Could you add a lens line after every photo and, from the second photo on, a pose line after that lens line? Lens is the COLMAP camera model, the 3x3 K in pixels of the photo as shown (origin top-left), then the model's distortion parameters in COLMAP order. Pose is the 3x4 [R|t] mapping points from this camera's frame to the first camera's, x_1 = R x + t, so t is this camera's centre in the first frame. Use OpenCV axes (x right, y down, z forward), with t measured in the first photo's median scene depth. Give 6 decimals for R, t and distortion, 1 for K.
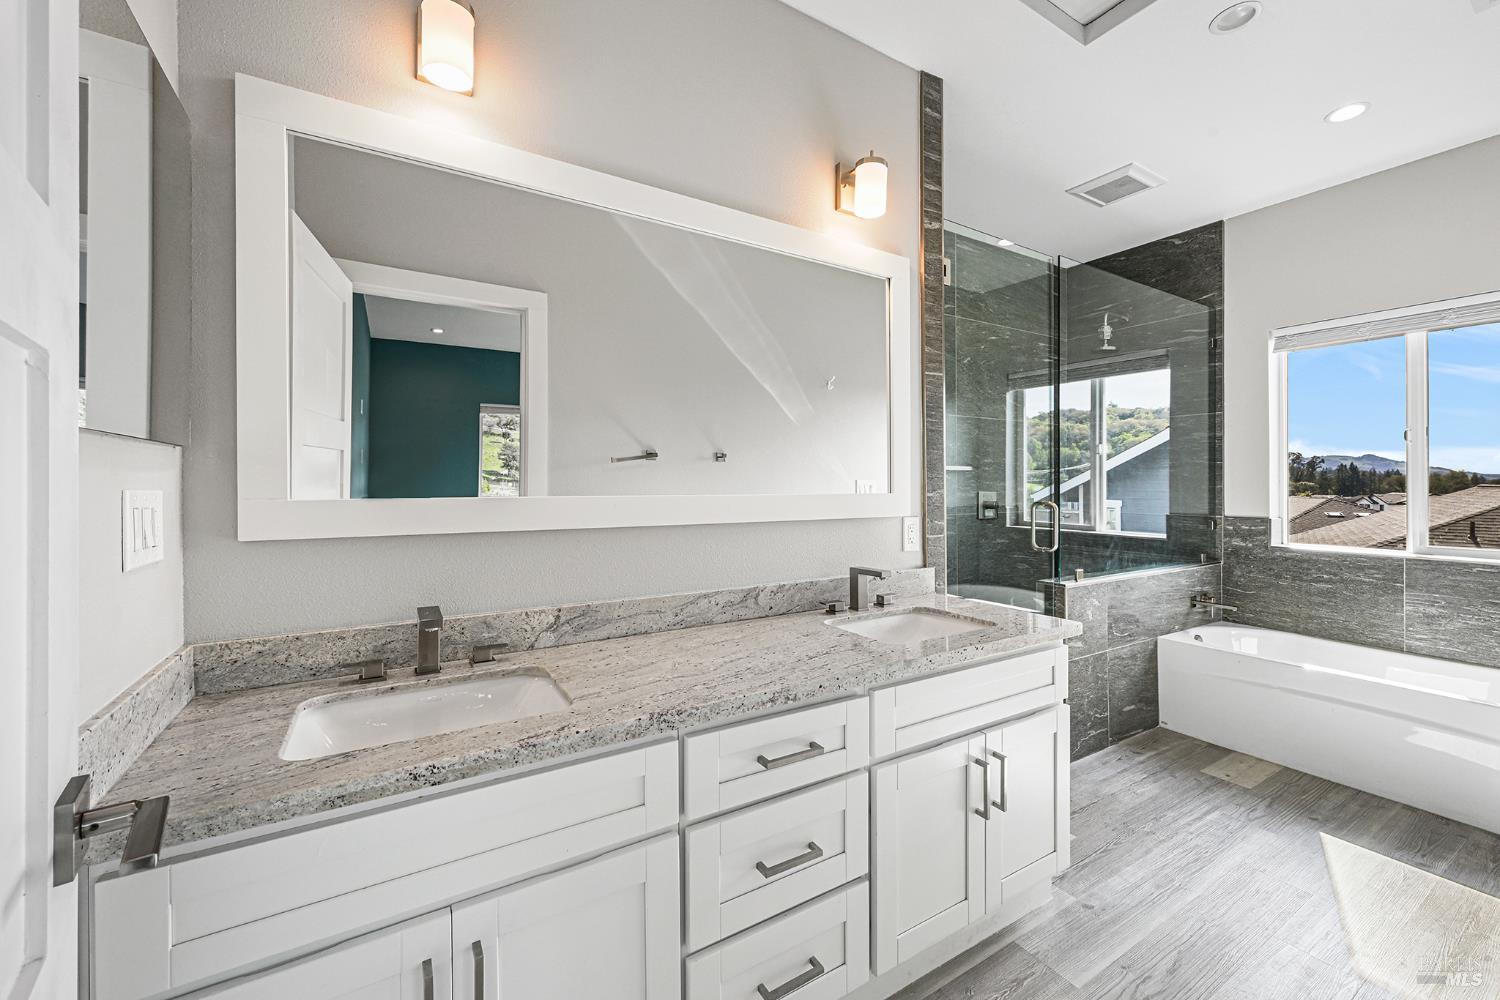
lens RADIAL K [[606.3, 0, 751.5], [0, 606.3, 484.9], [0, 0, 1]] dist [-0.006056, 0.000836]
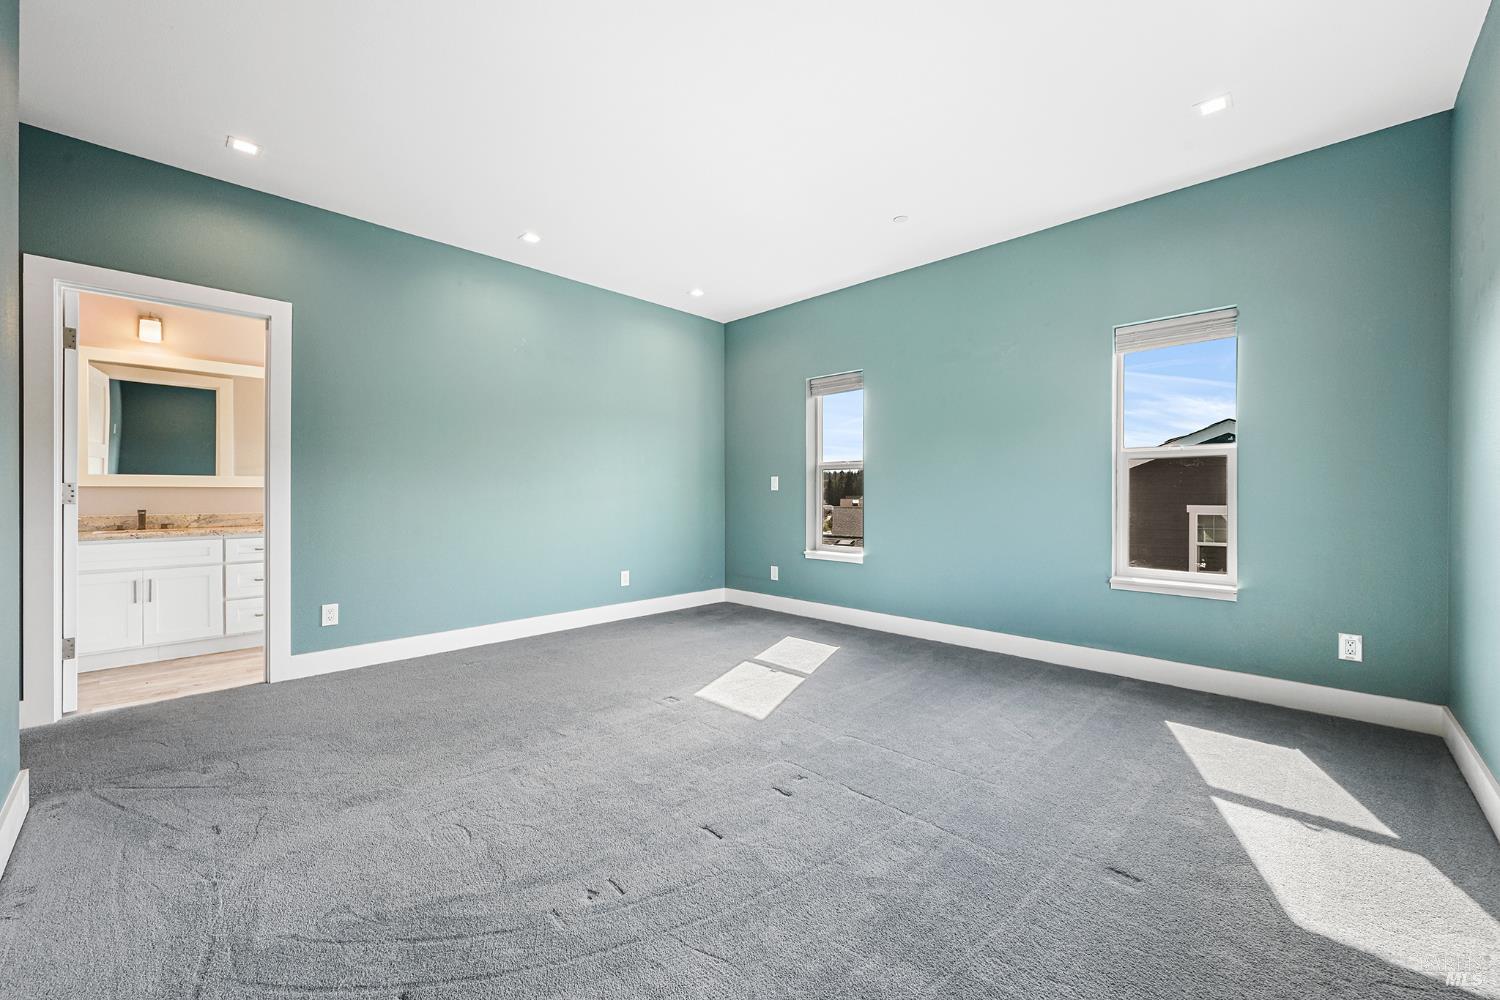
lens RADIAL K [[606.3, 0, 751.5], [0, 606.3, 484.9], [0, 0, 1]] dist [-0.006056, 0.000836]
pose [[0.965515, 0.015423, 0.259890, 0.721513], [-0.017448, 0.999833, 0.005485, 0.003619], [-0.259762, -0.009830, 0.965623, -1.200084]]
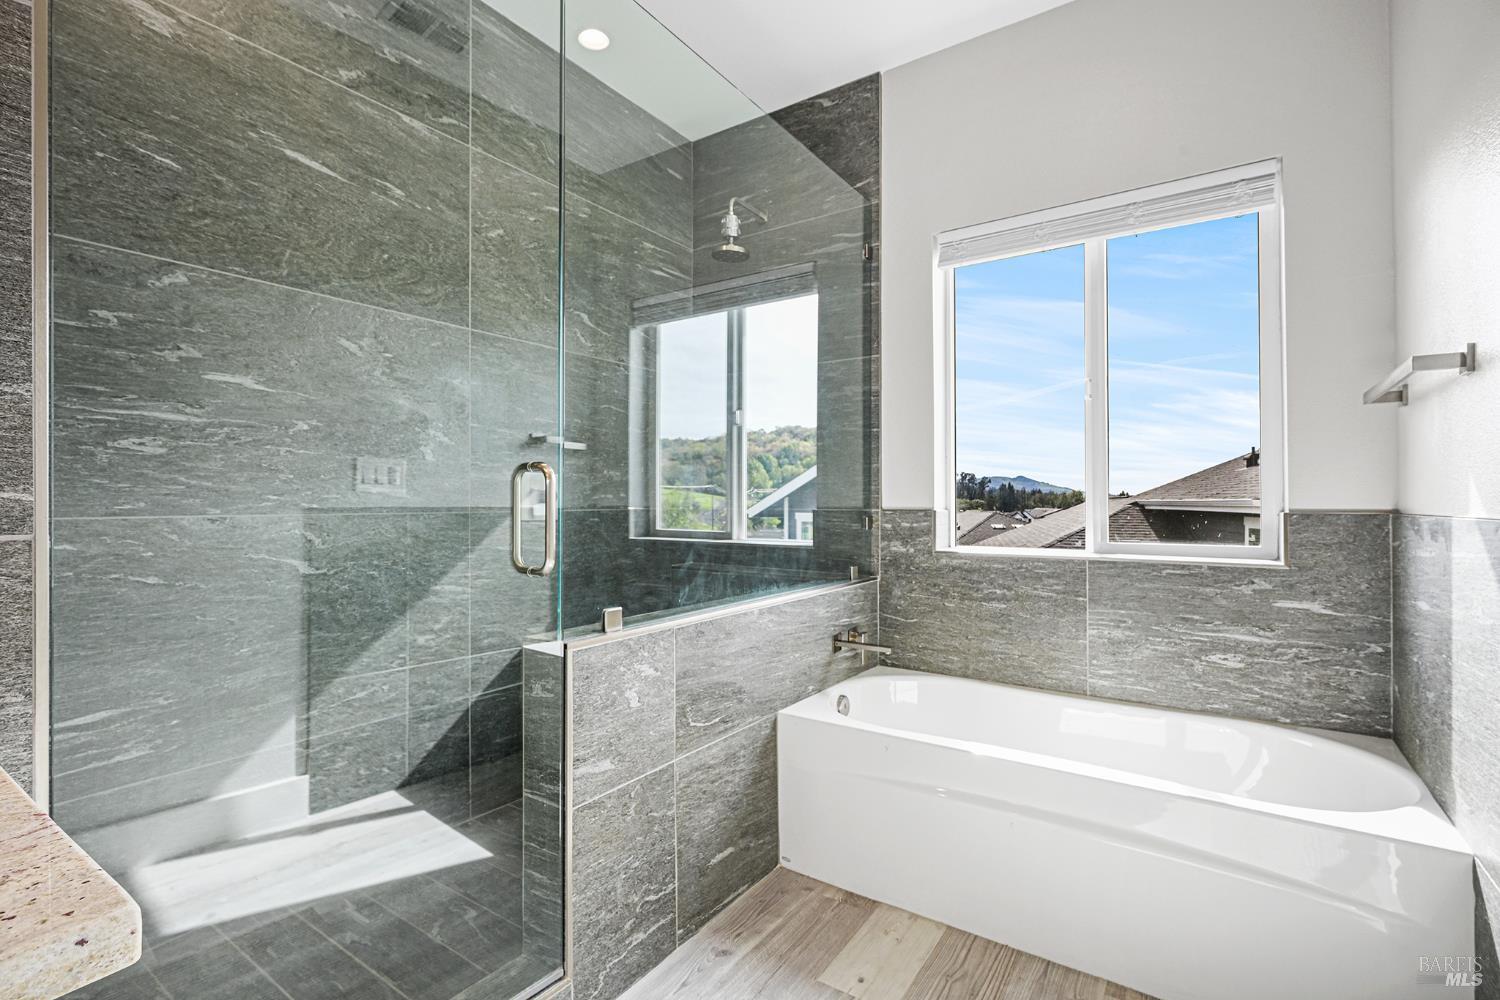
lens RADIAL K [[692.3, 0, 751.9], [0, 692.3, 509.4], [0, 0, 1]] dist [-0.002745, 0.000281]
pose [[0.910248, -0.007617, 0.413994, 0.374340], [0.004647, 0.999956, 0.008181, 0.050707], [-0.414038, -0.005523, 0.910243, 0.403510]]
